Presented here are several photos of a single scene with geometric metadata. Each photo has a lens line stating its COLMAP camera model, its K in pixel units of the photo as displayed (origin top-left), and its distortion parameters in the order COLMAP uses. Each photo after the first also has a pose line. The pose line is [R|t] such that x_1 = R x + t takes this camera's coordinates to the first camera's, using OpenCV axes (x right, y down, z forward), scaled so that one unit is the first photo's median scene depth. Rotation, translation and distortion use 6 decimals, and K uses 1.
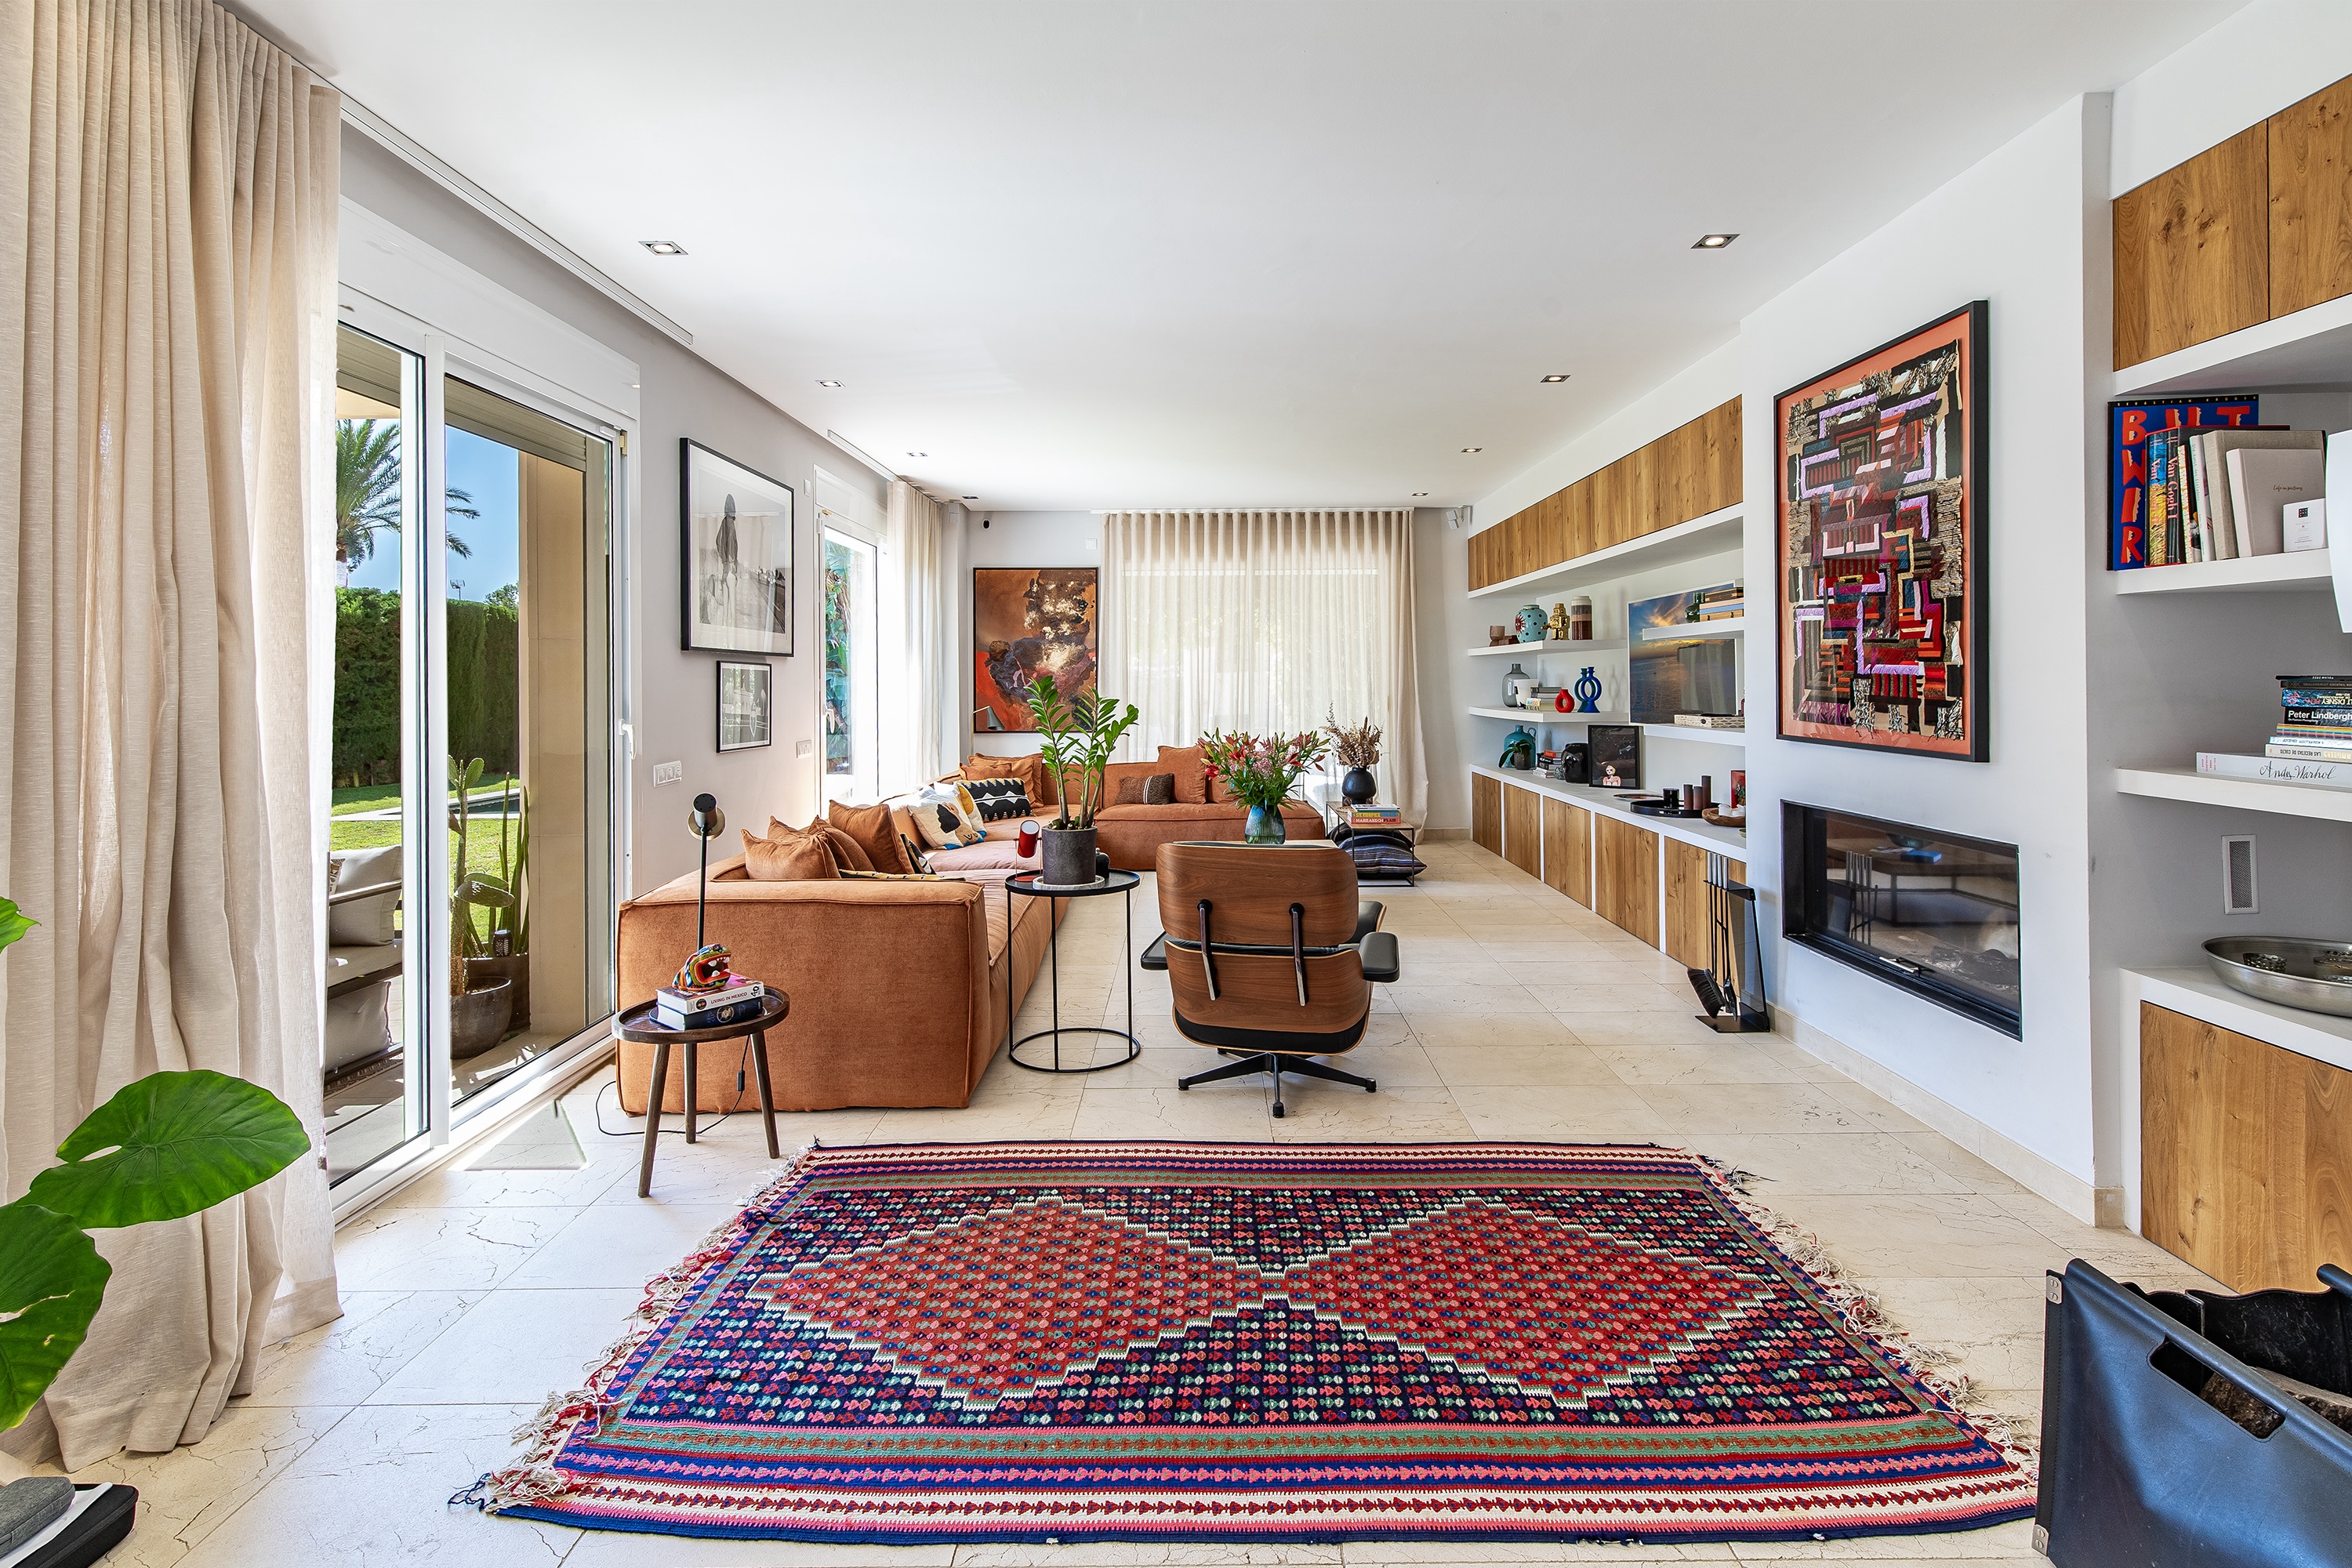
lens RADIAL K [[1068.3, 0, 1166.8], [0, 1068.3, 684.0], [0, 0, 1]] dist [0.001239, -0.000258]
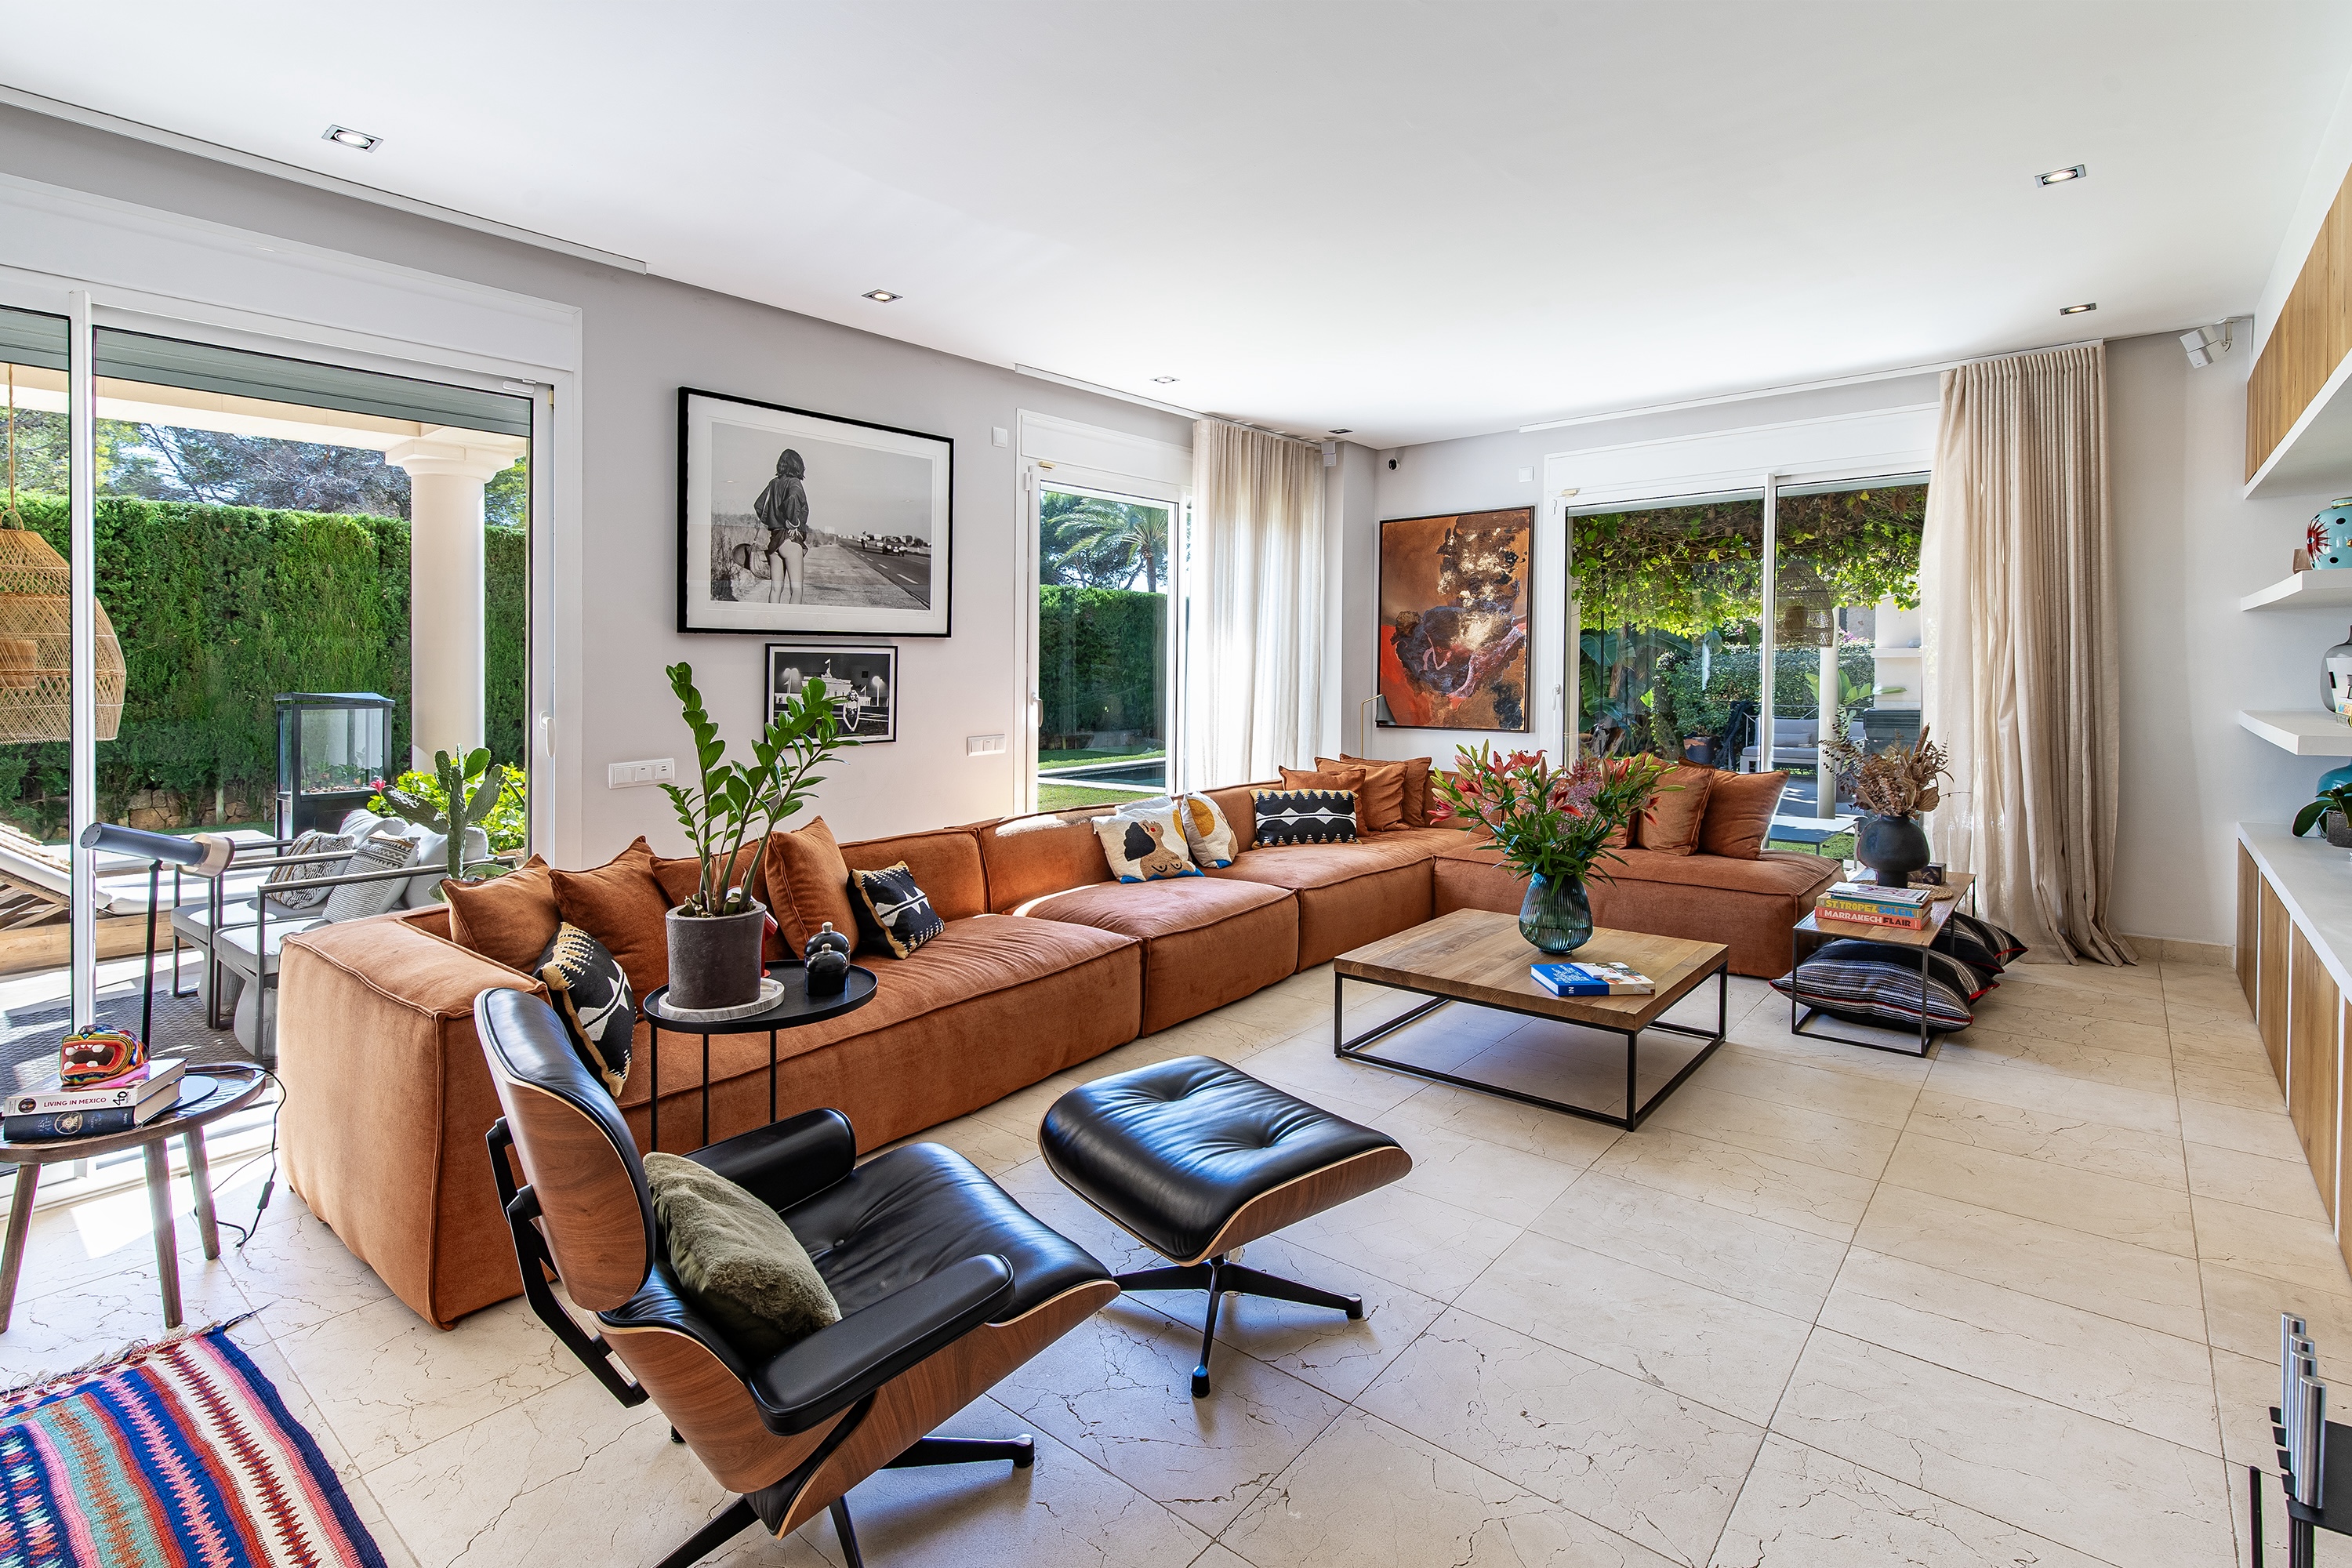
lens RADIAL K [[1068.3, 0, 1166.8], [0, 1068.3, 684.0], [0, 0, 1]] dist [0.001239, -0.000258]
pose [[0.782598, 0.011198, -0.622427, 0.480273], [0.001645, 0.999798, 0.020054, -0.007040], [0.622525, -0.016718, 0.782421, 0.671322]]
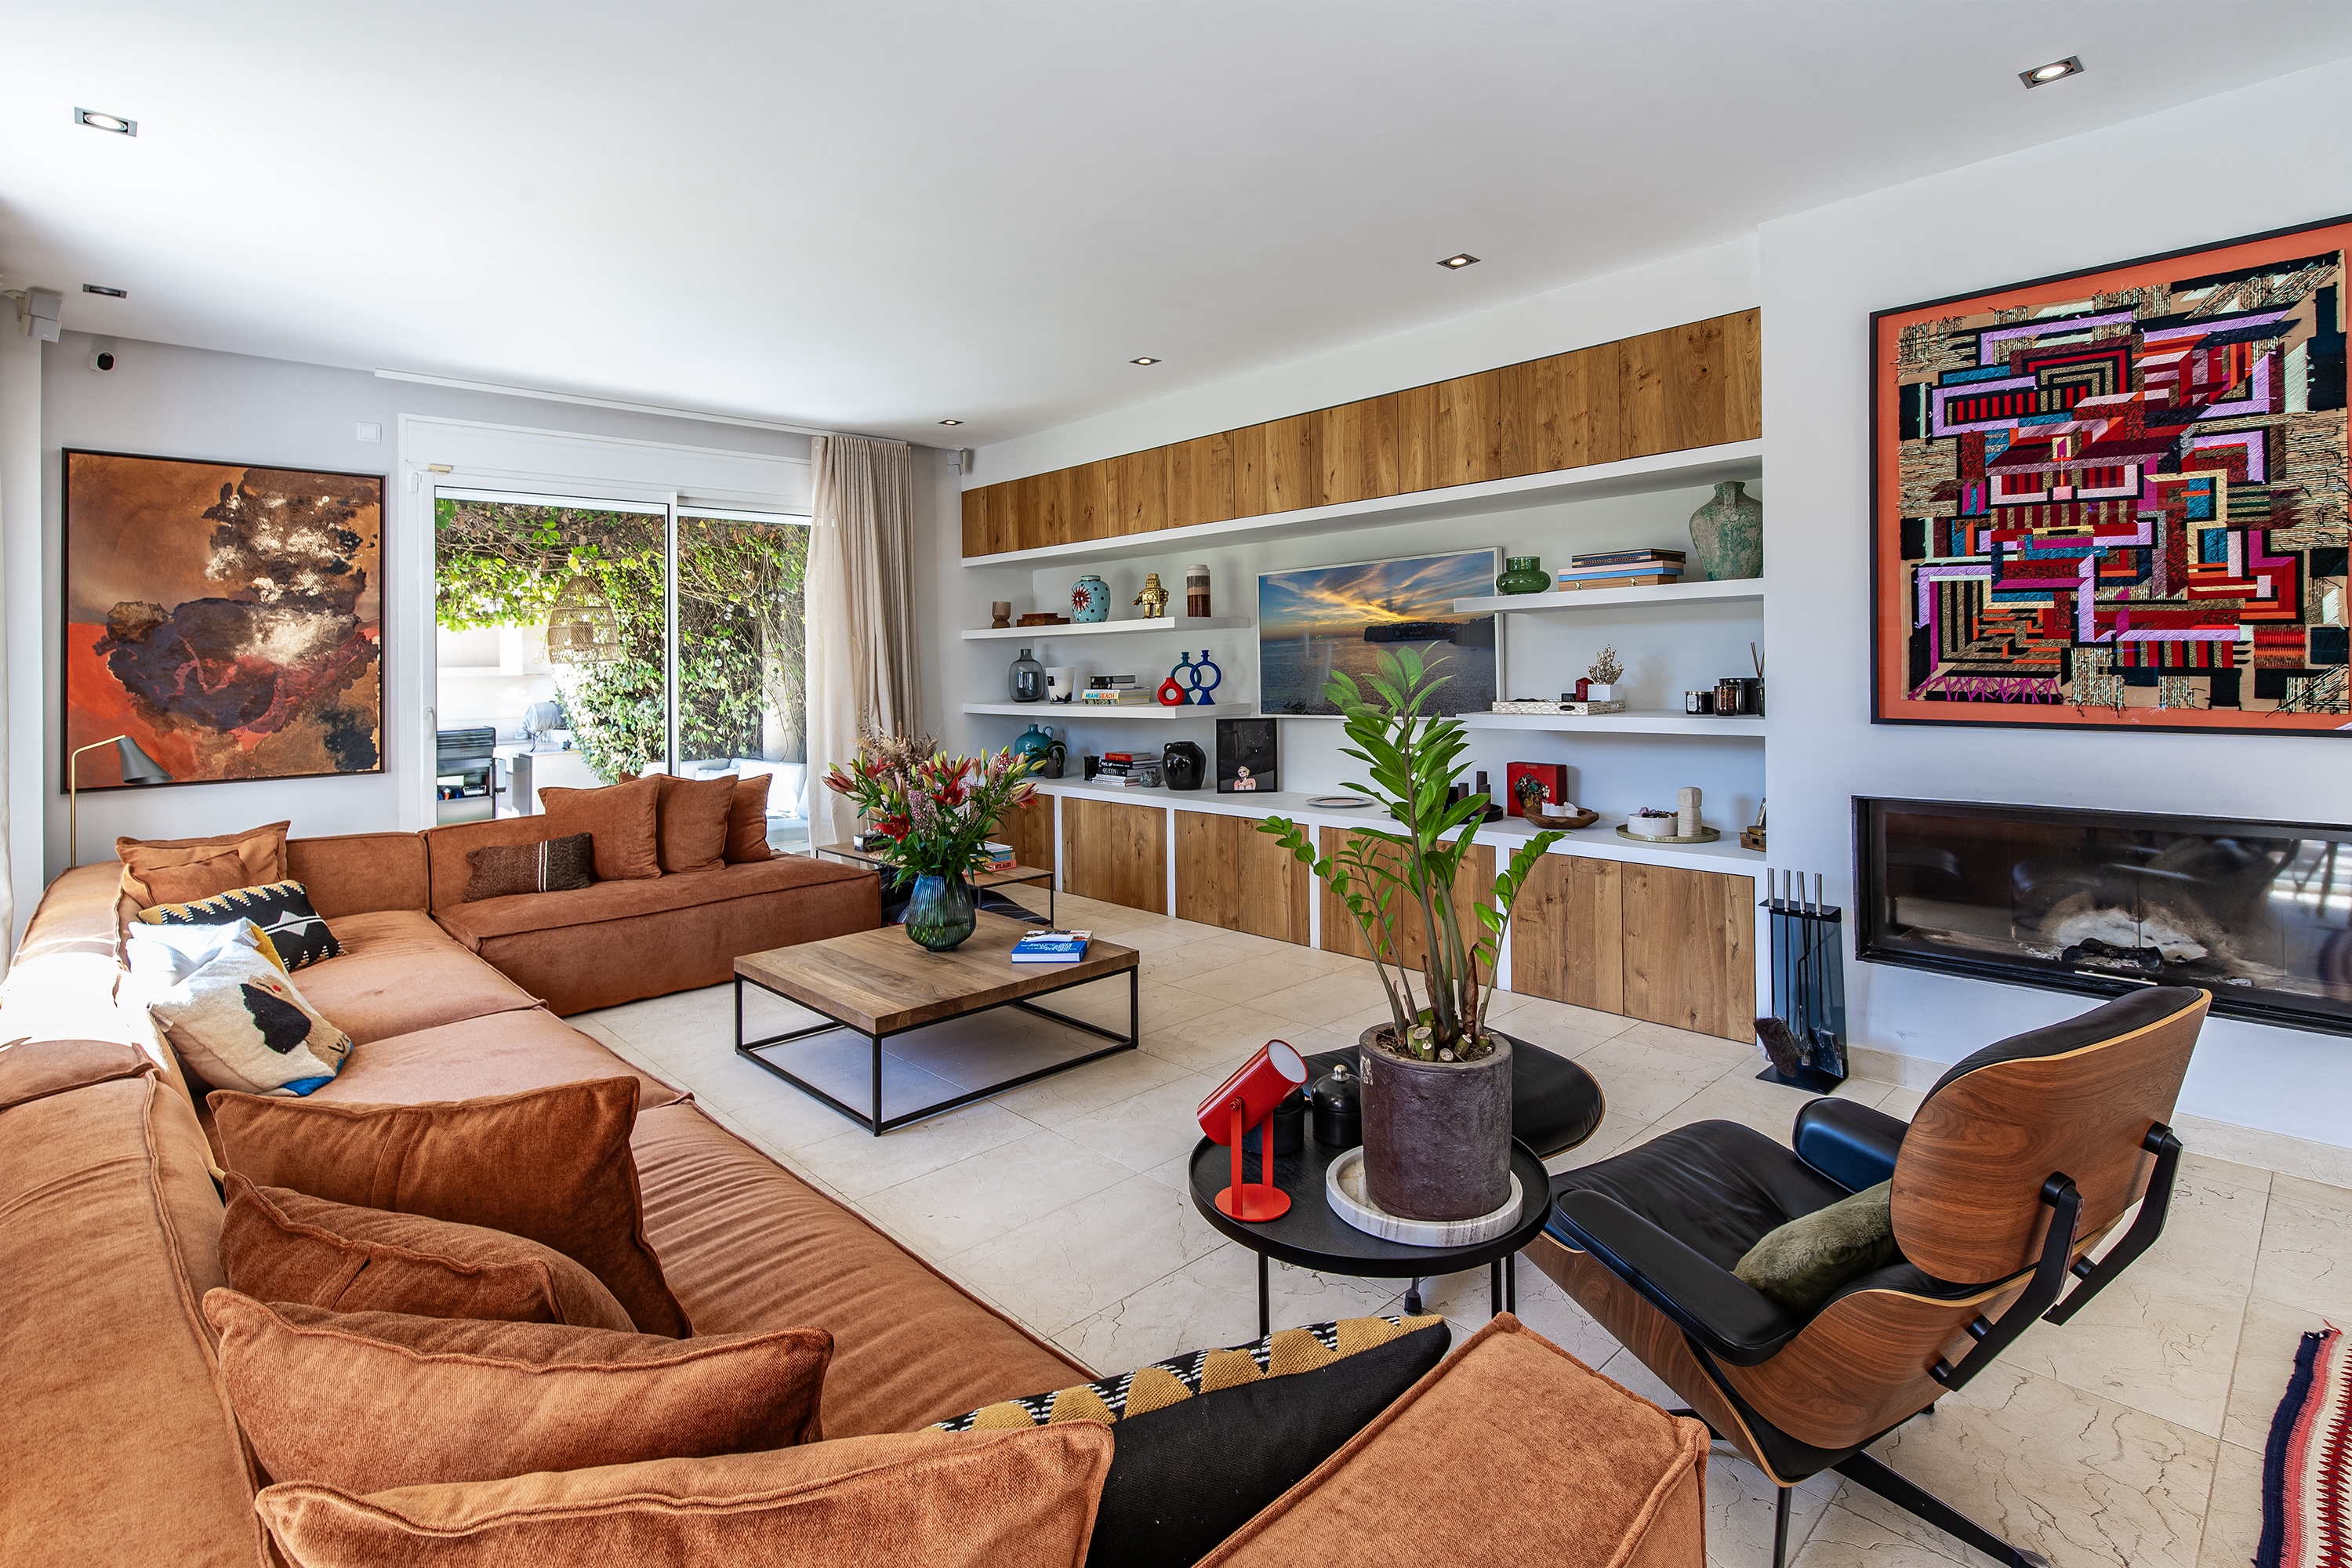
lens RADIAL K [[1097.0, 0, 1181.4], [0, 1097.0, 657.9], [0, 0, 1]] dist [0.003262, 0.000484]
pose [[0.719257, -0.004498, 0.694729, -0.402902], [0.017947, 0.999766, -0.012107, 0.000633], [-0.694512, 0.021176, 0.719169, 0.738675]]
